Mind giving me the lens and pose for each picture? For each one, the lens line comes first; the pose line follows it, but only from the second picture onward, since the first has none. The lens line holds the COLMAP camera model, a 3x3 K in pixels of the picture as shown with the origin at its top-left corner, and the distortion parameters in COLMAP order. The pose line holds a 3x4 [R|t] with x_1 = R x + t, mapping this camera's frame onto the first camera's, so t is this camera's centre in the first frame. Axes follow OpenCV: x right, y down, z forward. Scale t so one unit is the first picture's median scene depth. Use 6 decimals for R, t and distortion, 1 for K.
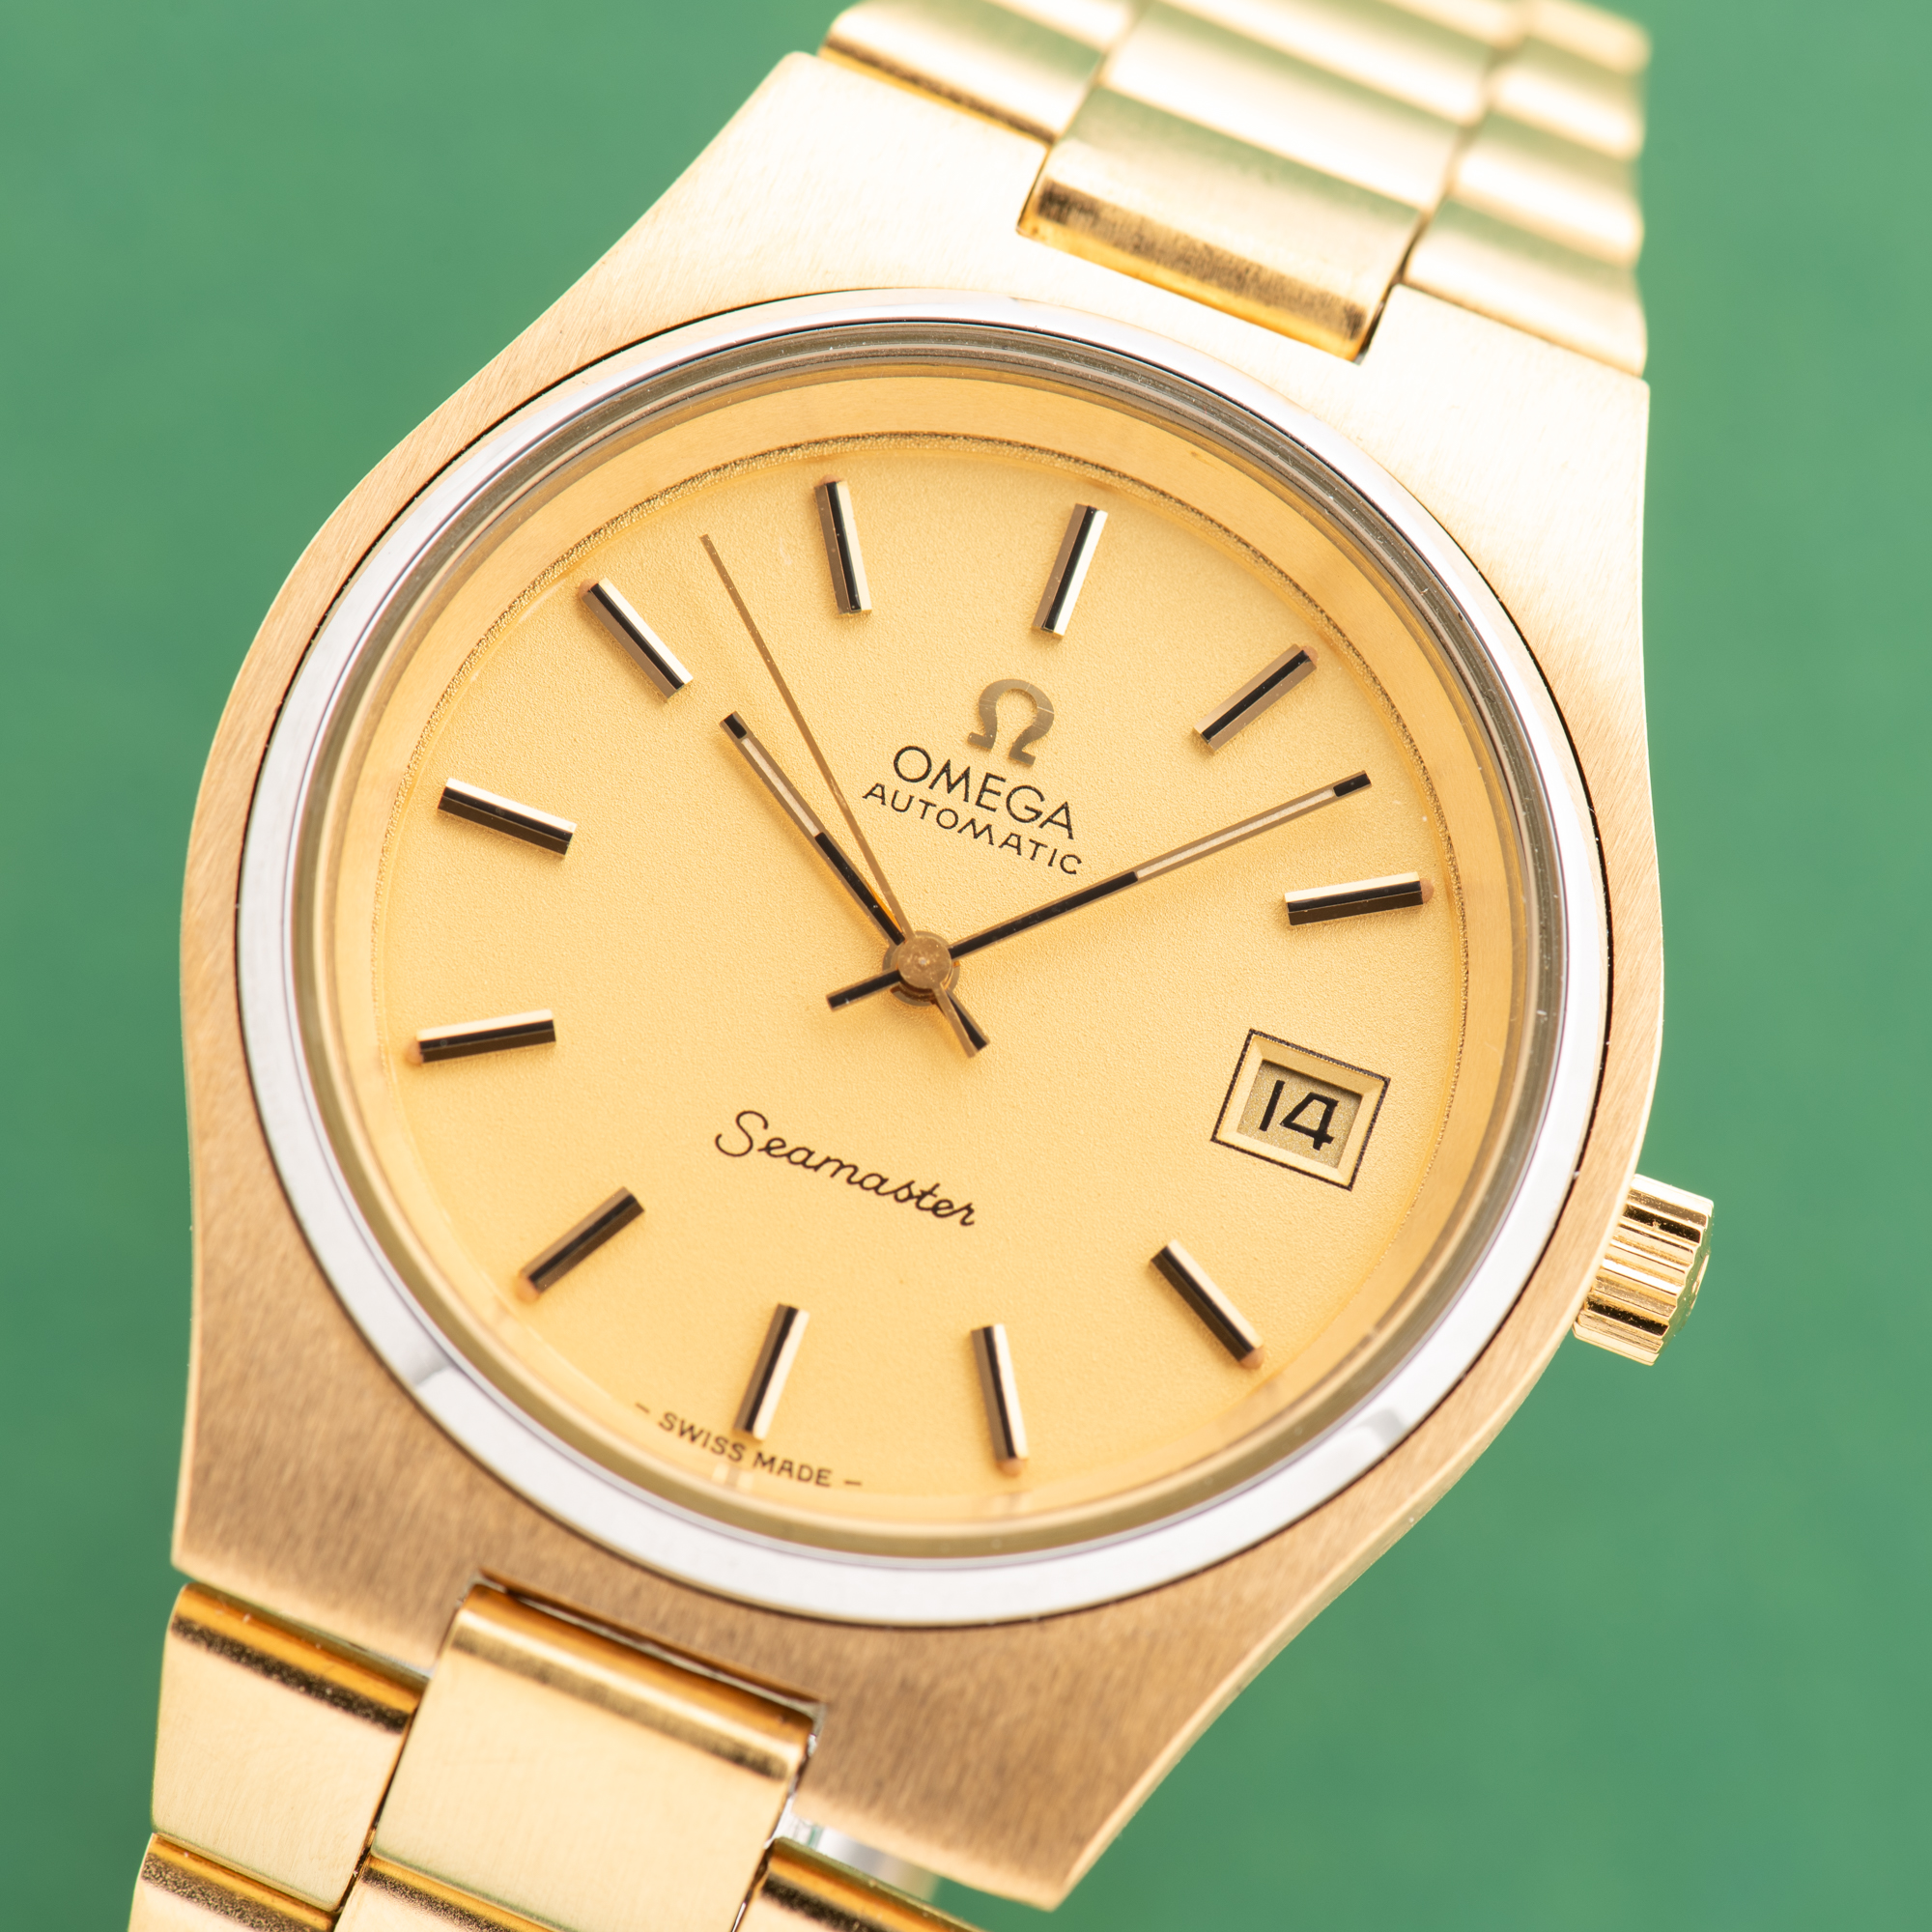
lens RADIAL K [[13361.8, 0, 966.0], [0, 13361.8, 966.0], [0, 0, 1]] dist [-0.312783, -10.490699]
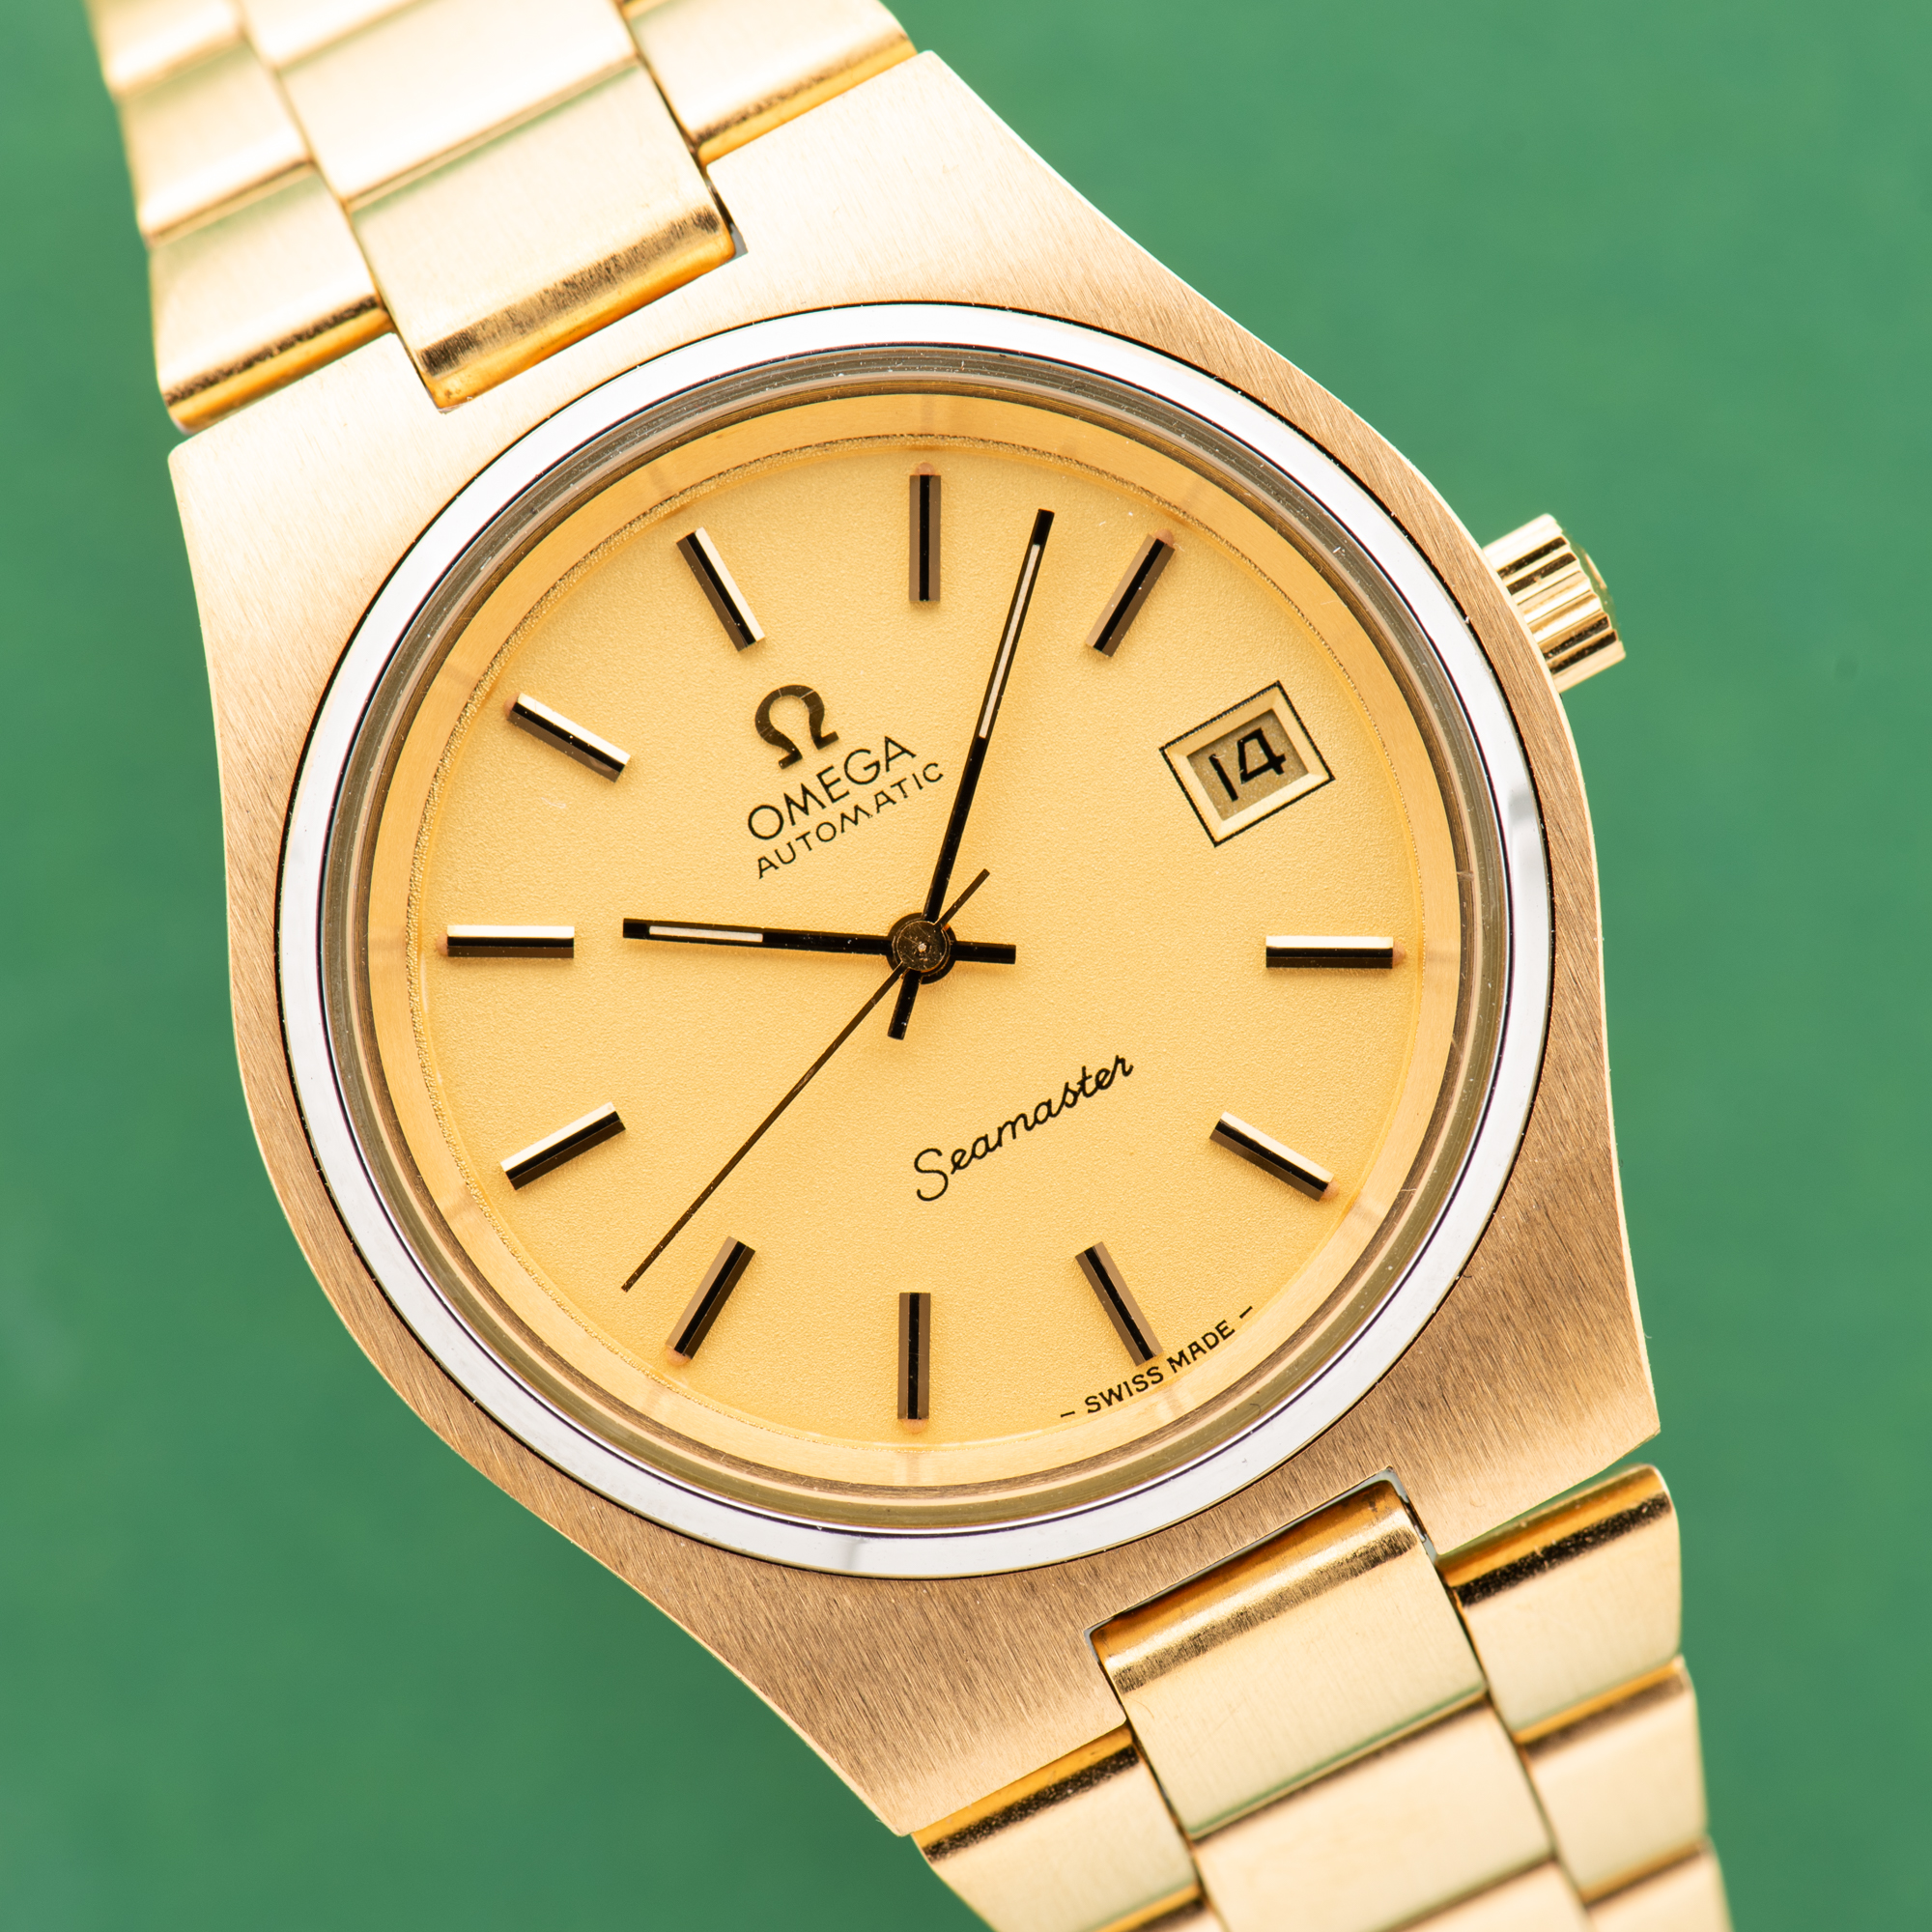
lens RADIAL K [[13361.8, 0, 966.0], [0, 13361.8, 966.0], [0, 0, 1]] dist [-0.312783, -10.490699]
pose [[0.654911, -0.754658, -0.039780, 0.040775], [0.744131, 0.634808, 0.208058, -0.220357], [-0.131760, -0.165861, 0.977307, -0.055378]]
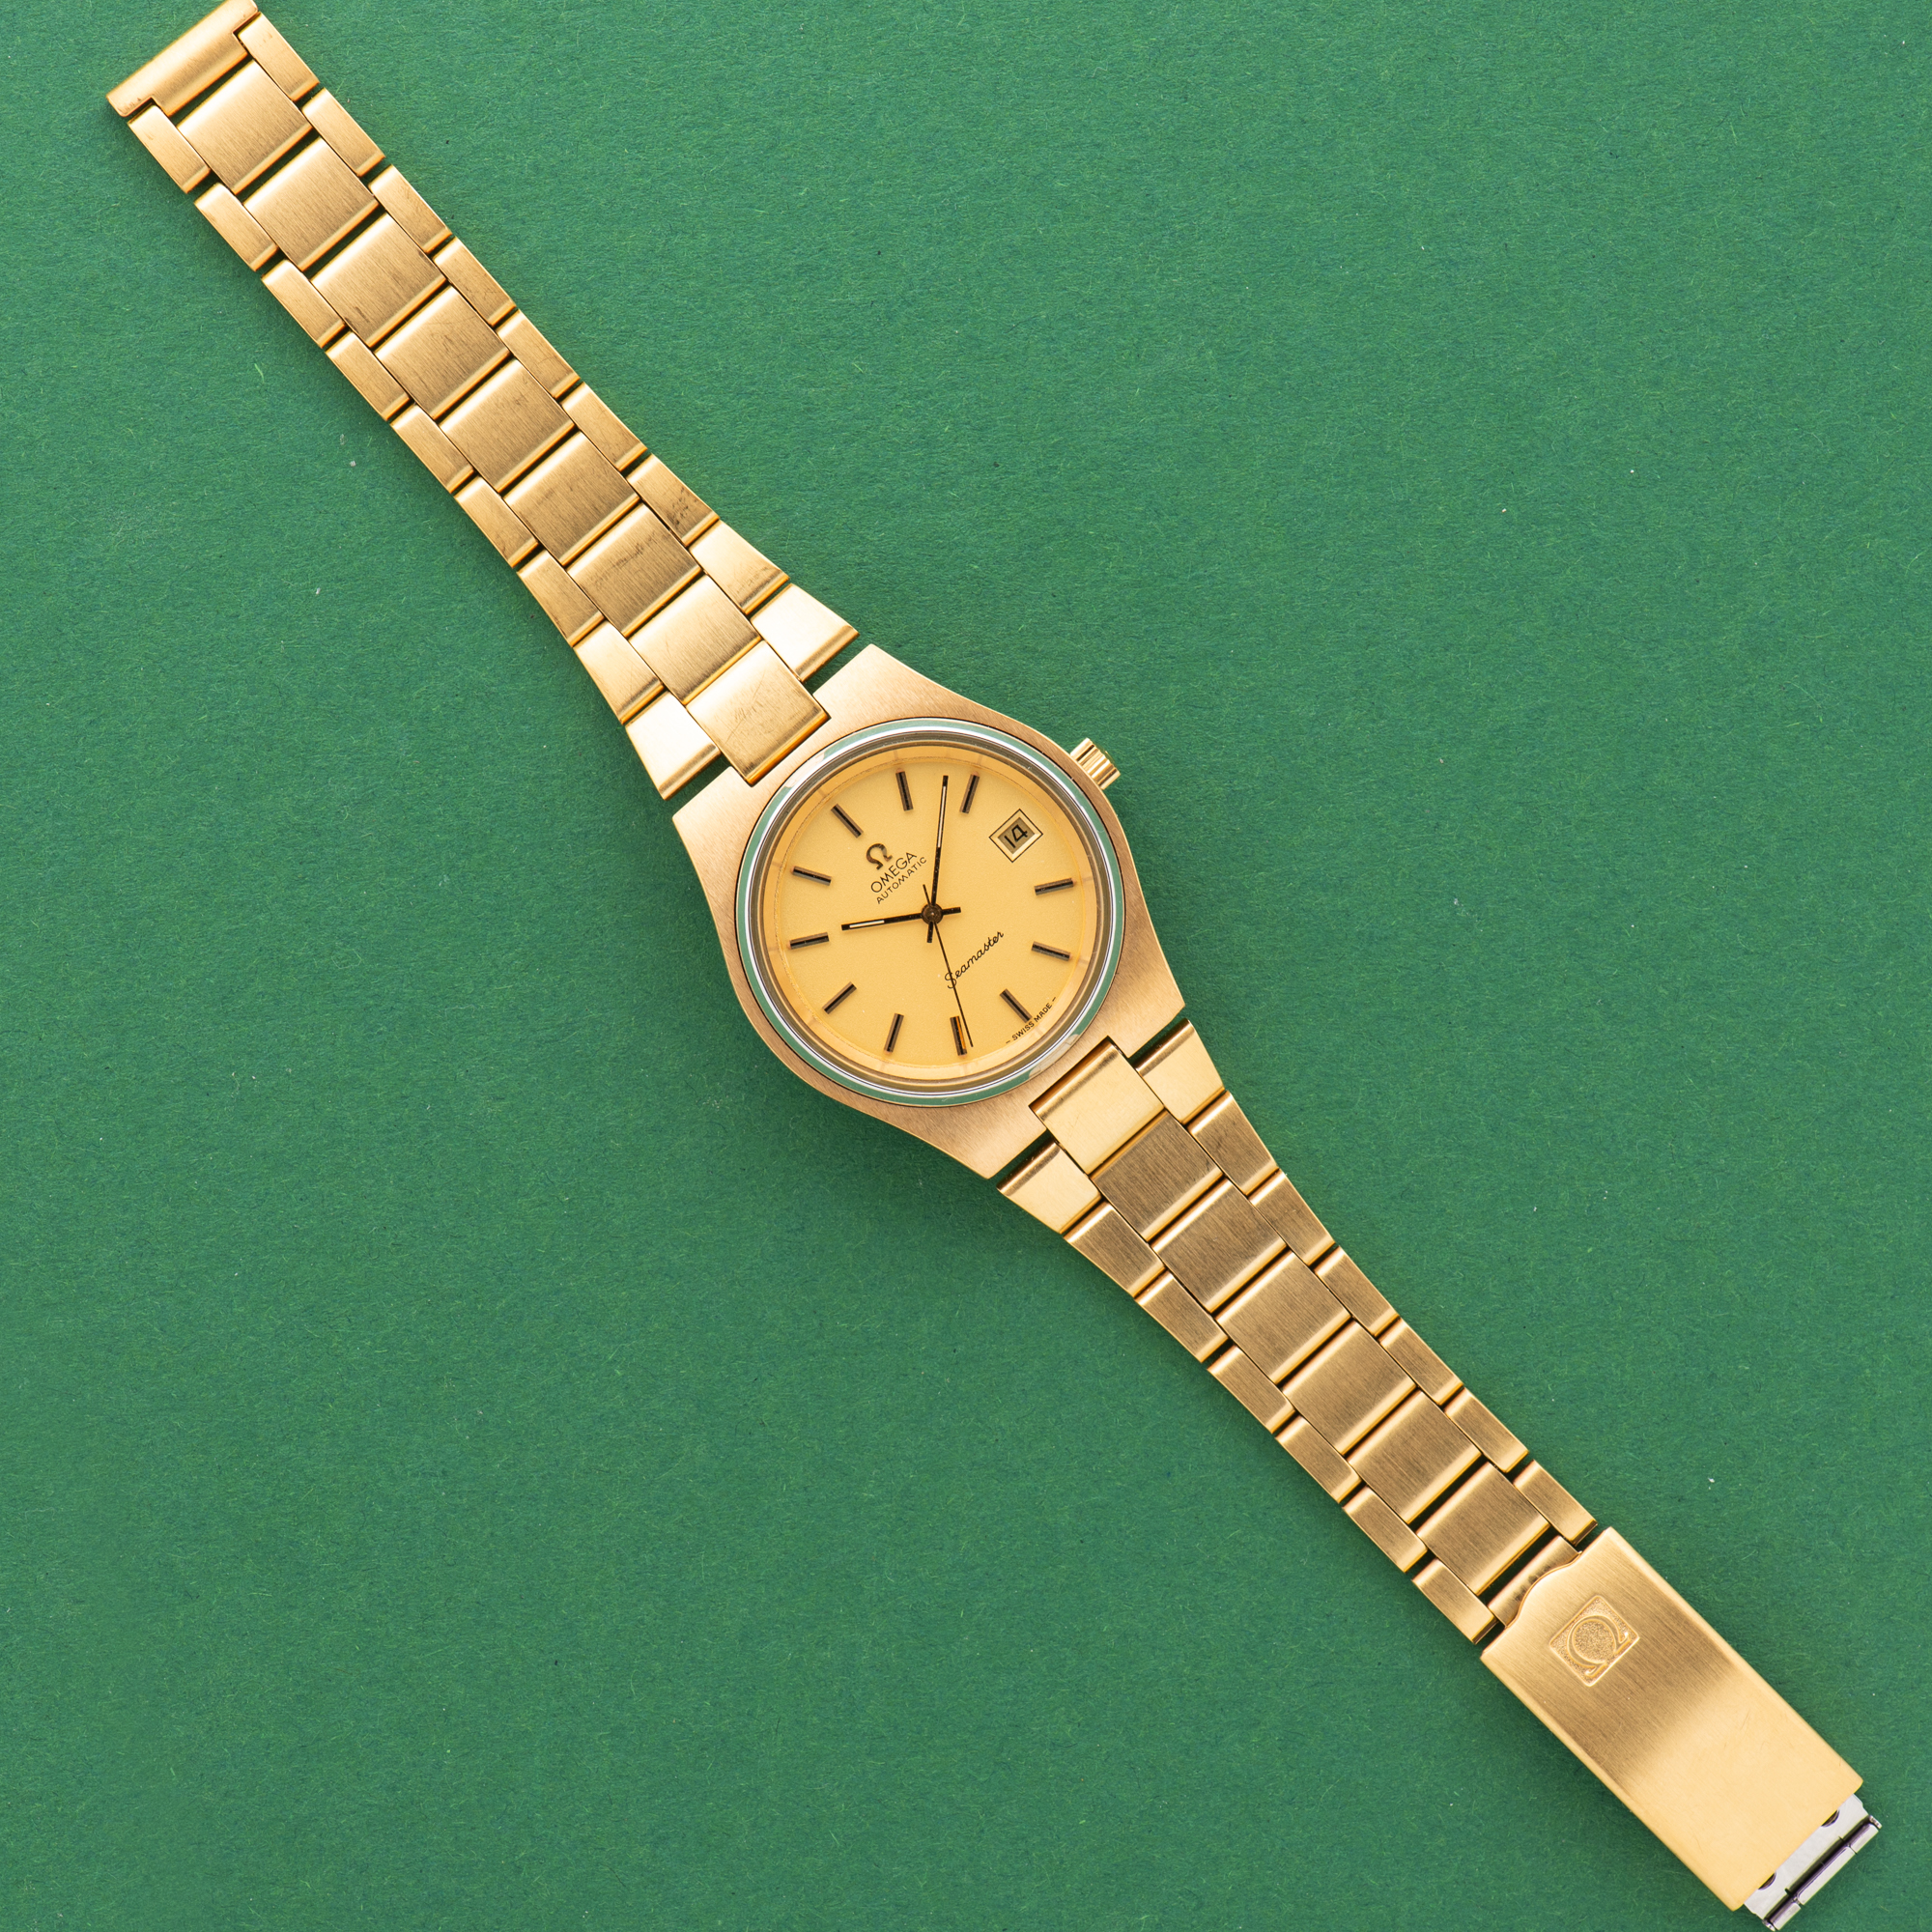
lens RADIAL K [[13361.8, 0, 966.0], [0, 13361.8, 966.0], [0, 0, 1]] dist [-0.312783, -10.490699]
pose [[0.462147, -0.885707, -0.044083, 0.143880], [0.871844, 0.444698, 0.205261, -0.709282], [-0.162197, -0.133294, 0.977714, -2.451220]]
